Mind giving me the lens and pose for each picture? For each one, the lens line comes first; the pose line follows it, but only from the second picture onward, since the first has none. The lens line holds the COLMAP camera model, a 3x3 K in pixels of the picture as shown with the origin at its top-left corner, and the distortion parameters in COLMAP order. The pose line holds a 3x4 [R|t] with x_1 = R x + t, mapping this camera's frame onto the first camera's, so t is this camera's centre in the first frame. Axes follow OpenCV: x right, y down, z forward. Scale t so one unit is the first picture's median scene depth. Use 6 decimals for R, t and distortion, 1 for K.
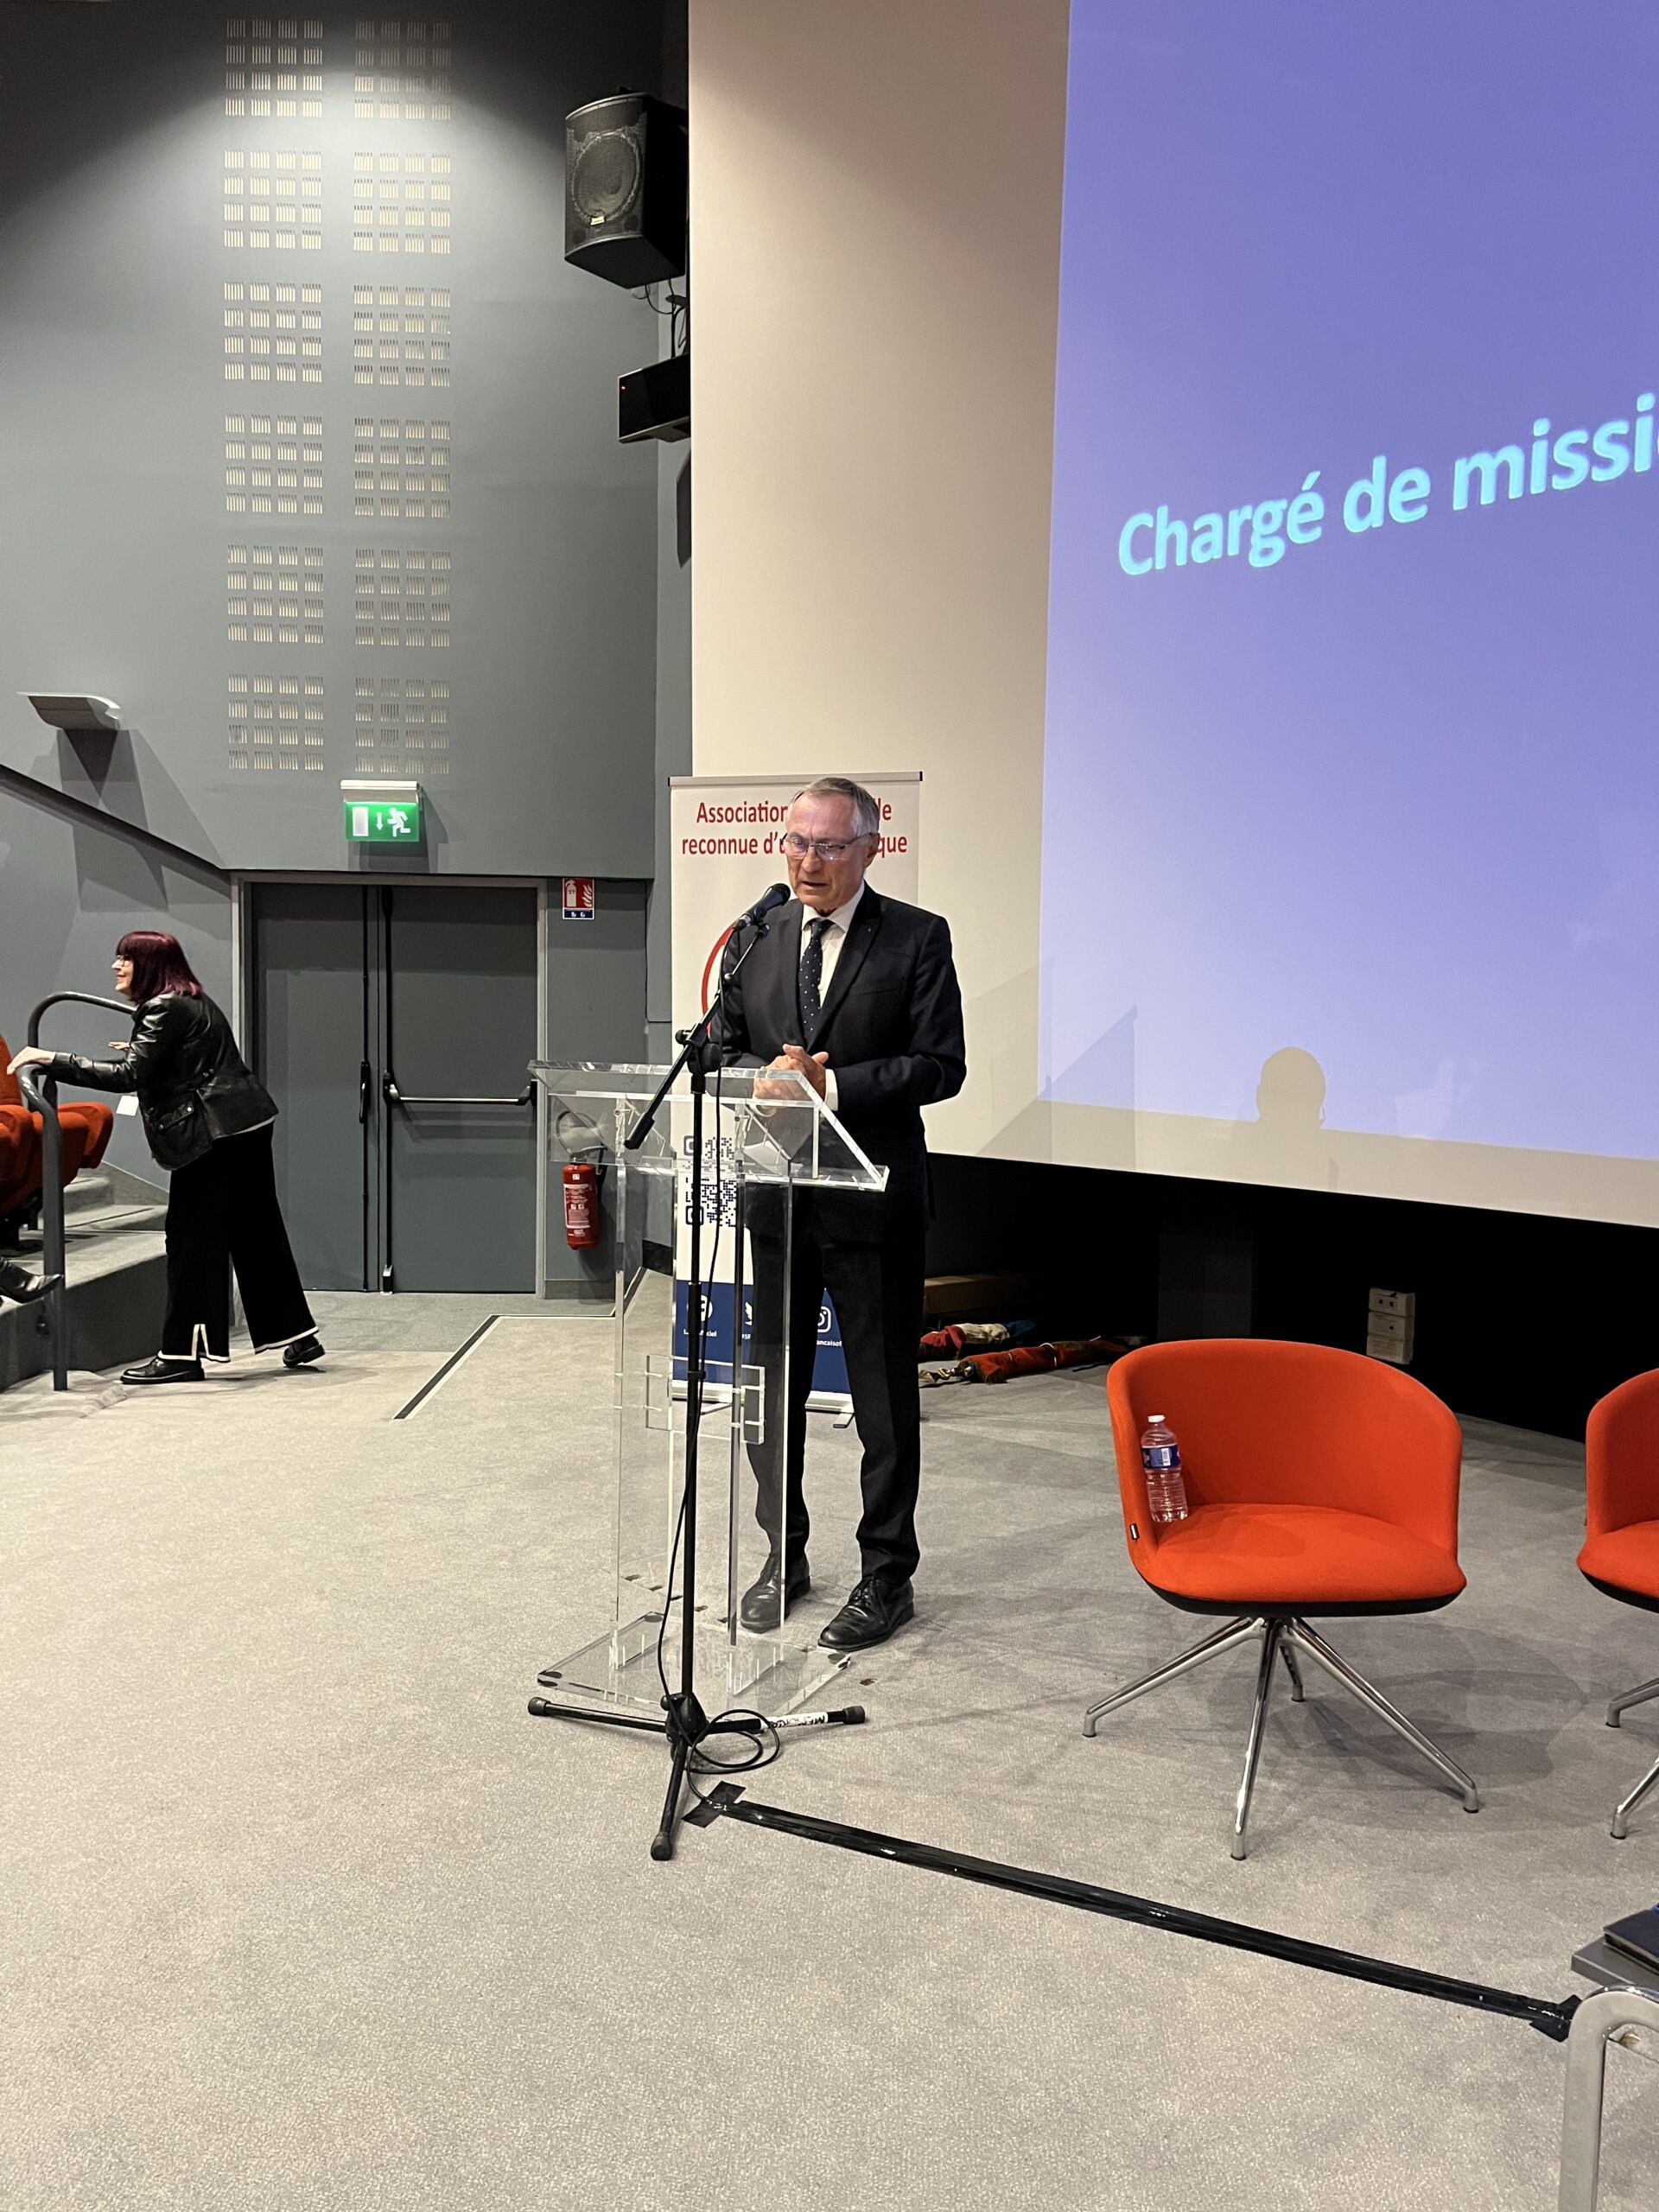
lens RADIAL K [[1681.4, 0, 835.1], [0, 1681.4, 1108.5], [0, 0, 1]] dist [0.010521, -0.006501]
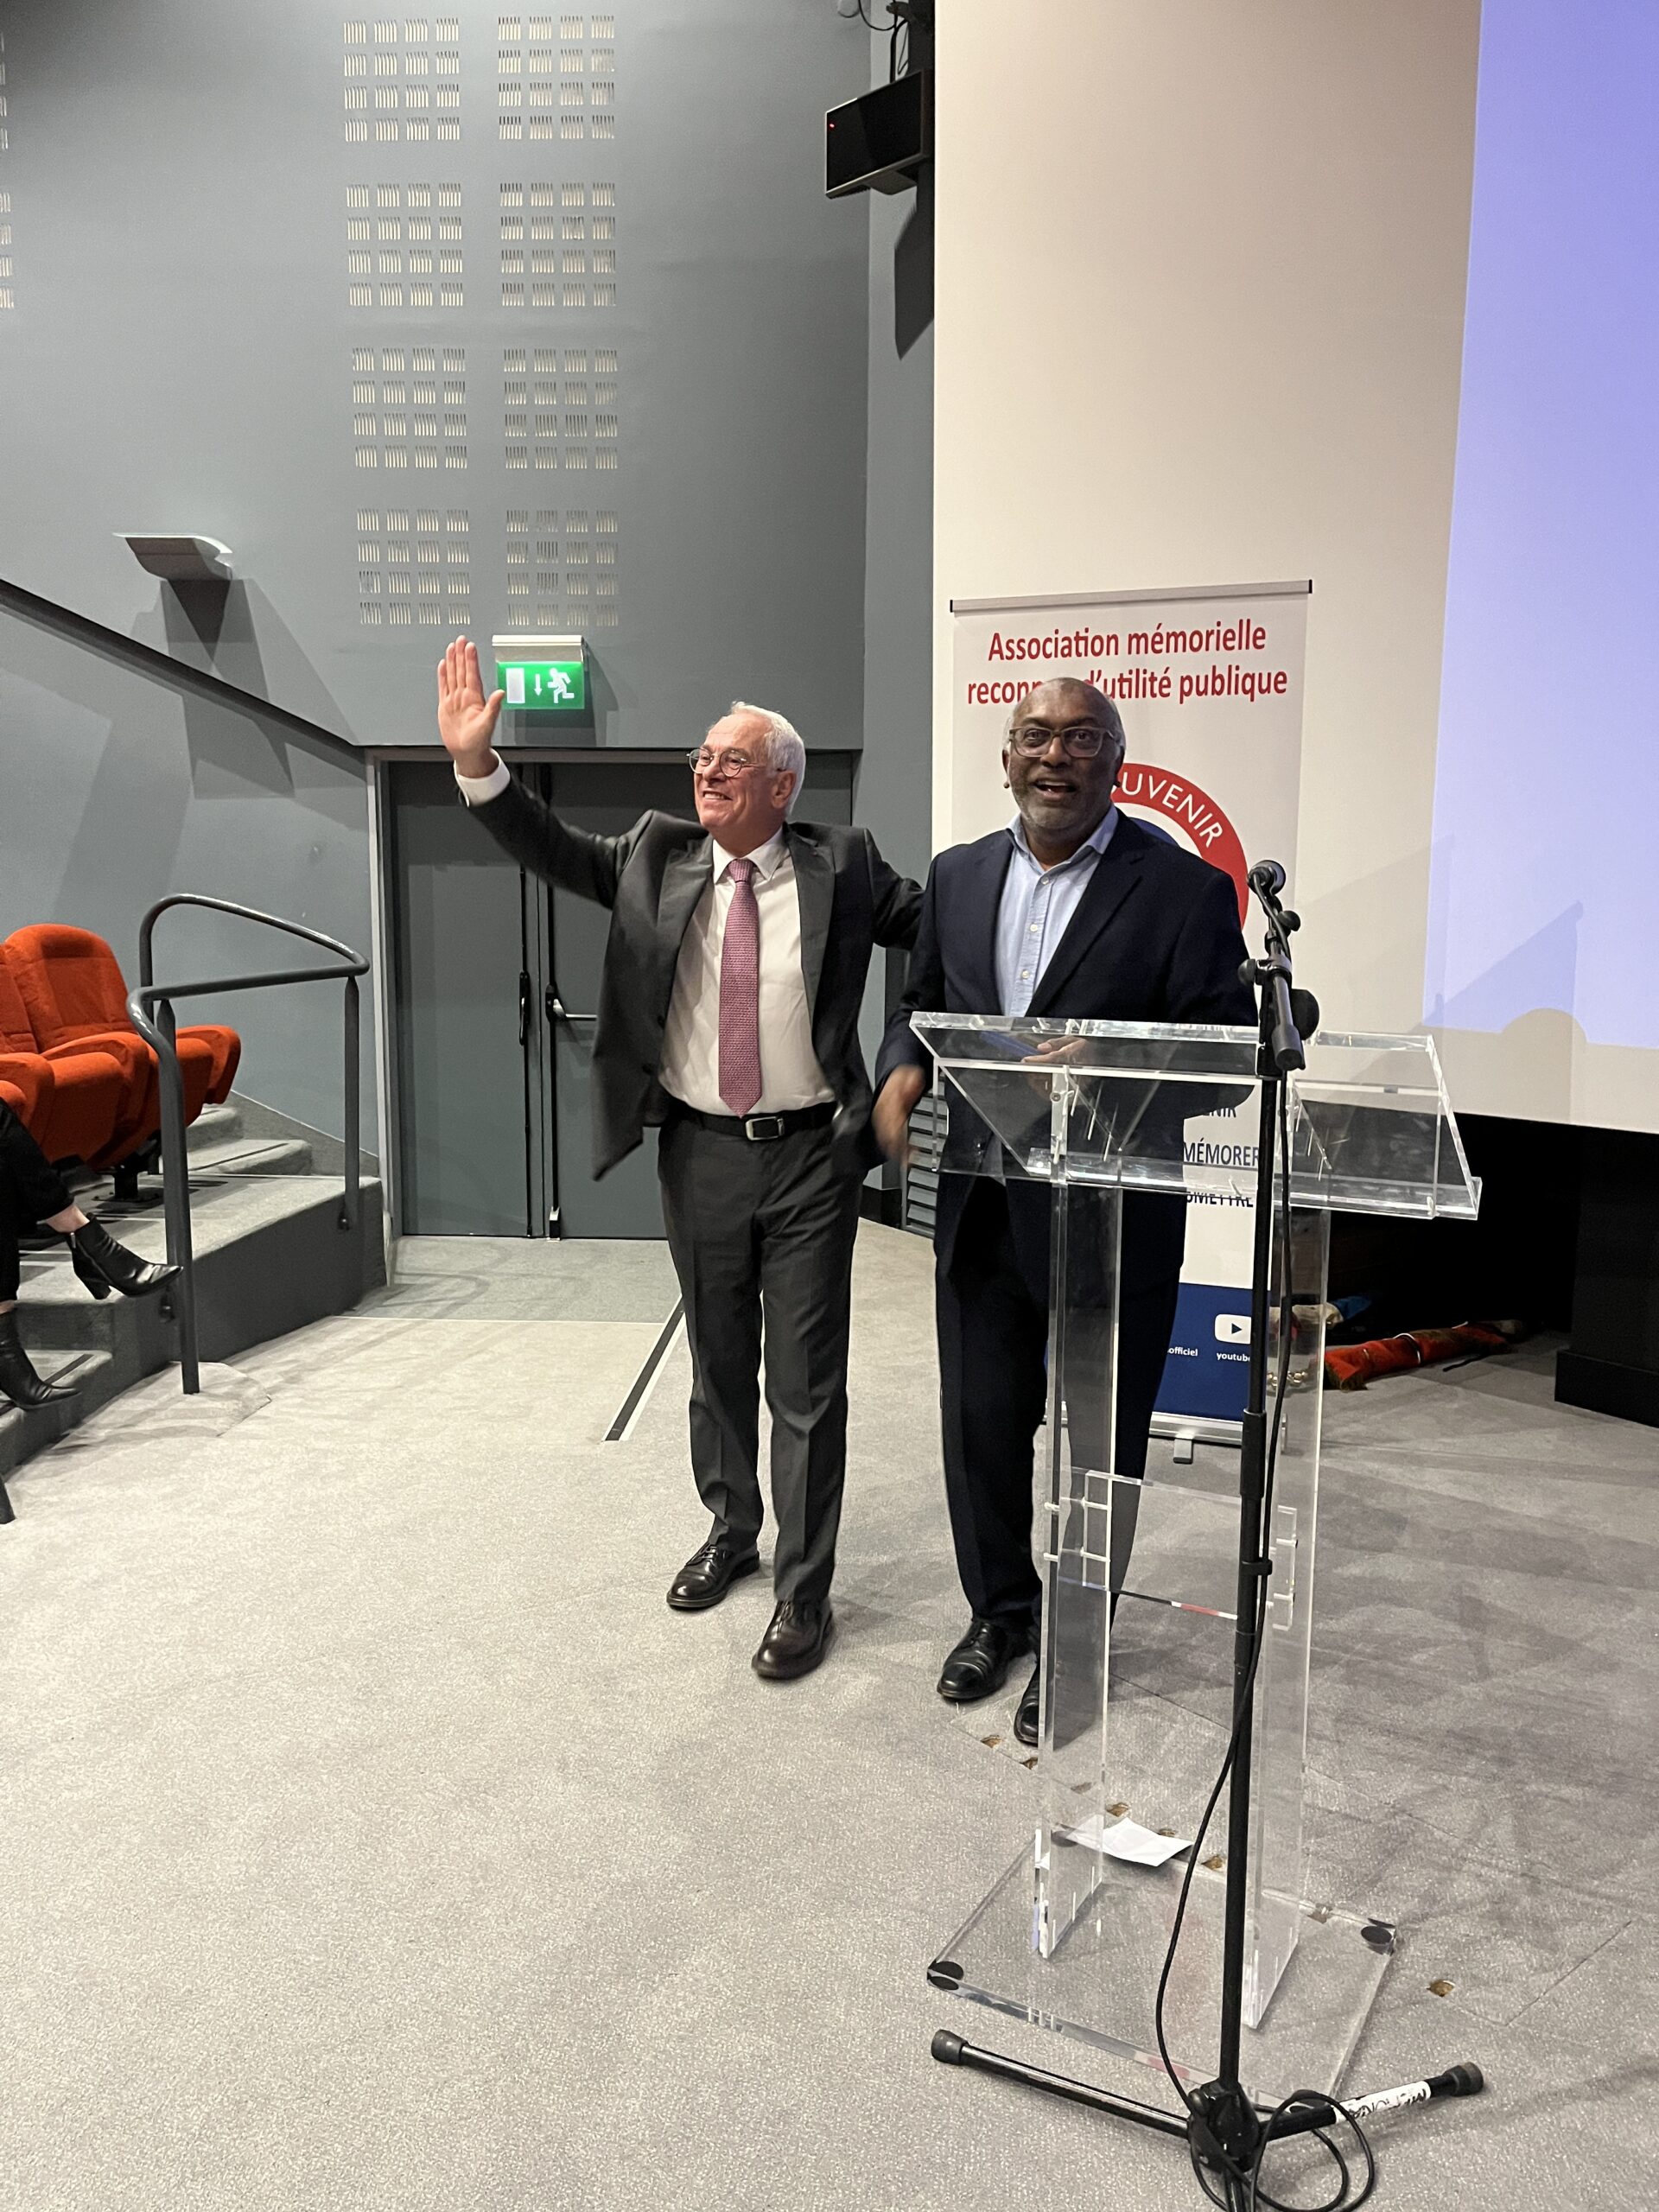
lens RADIAL K [[1699.1, 0, 824.0], [0, 1699.1, 1131.4], [0, 0, 1]] dist [0.037351, -0.063568]
pose [[0.997418, 0.000418, -0.071820, -0.106145], [0.005038, 0.997113, 0.075761, -0.019657], [0.071644, -0.075927, 0.994536, 0.234756]]
